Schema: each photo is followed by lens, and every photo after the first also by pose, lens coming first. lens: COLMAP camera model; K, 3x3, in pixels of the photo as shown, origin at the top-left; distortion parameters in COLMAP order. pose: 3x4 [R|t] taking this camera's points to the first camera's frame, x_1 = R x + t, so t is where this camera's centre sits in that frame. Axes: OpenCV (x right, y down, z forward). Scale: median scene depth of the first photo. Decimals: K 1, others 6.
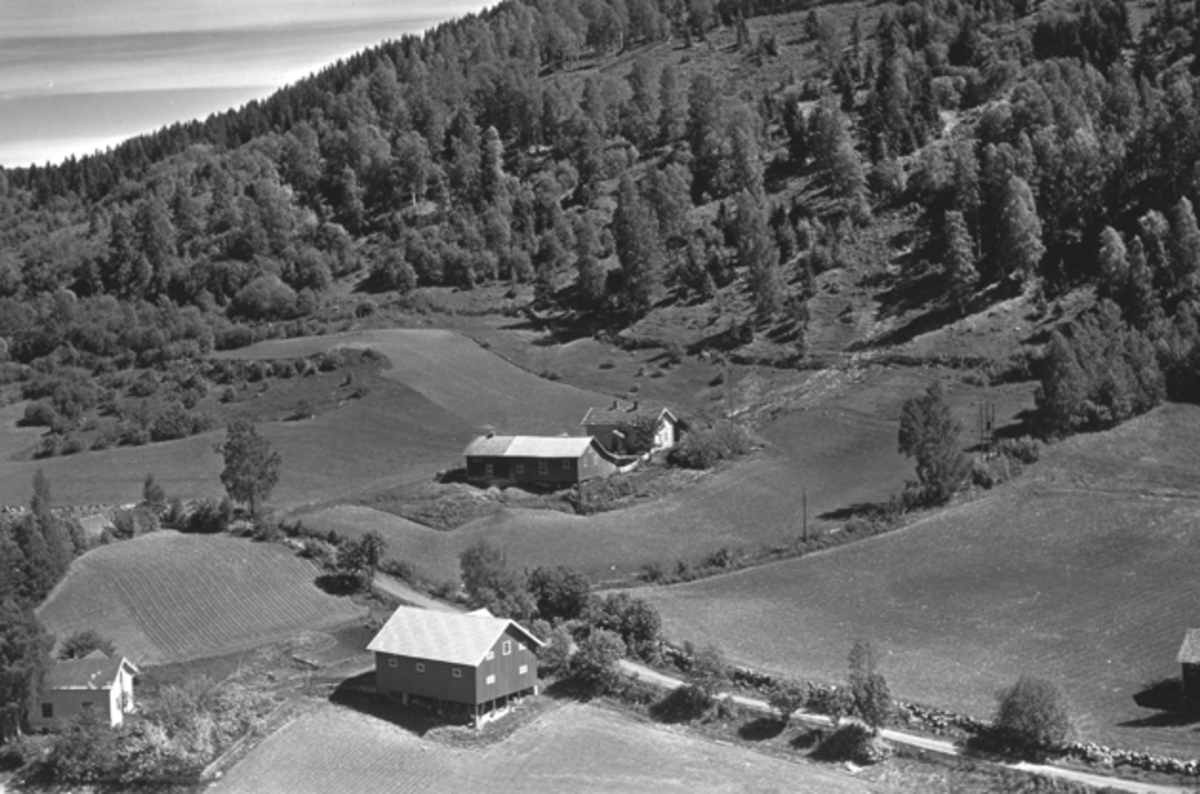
lens RADIAL K [[1681.7, 0, 600.0], [0, 1681.7, 397.0], [0, 0, 1]] dist [-0.011452, 0.023477]
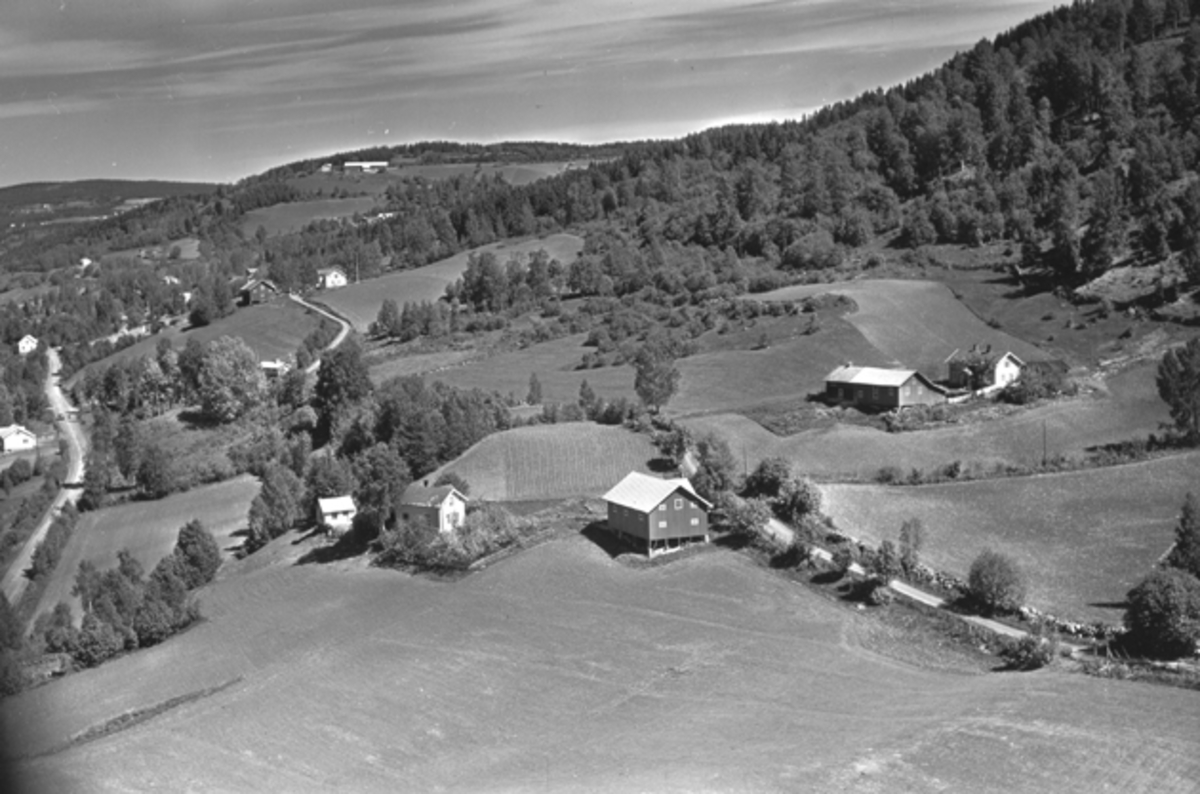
lens RADIAL K [[1681.7, 0, 600.0], [0, 1681.7, 397.0], [0, 0, 1]] dist [-0.011452, 0.023477]
pose [[0.884416, 0.062948, -0.462435, 0.268630], [-0.049923, 0.997937, 0.040363, 0.003885], [0.464021, -0.012611, 0.885734, -0.135174]]
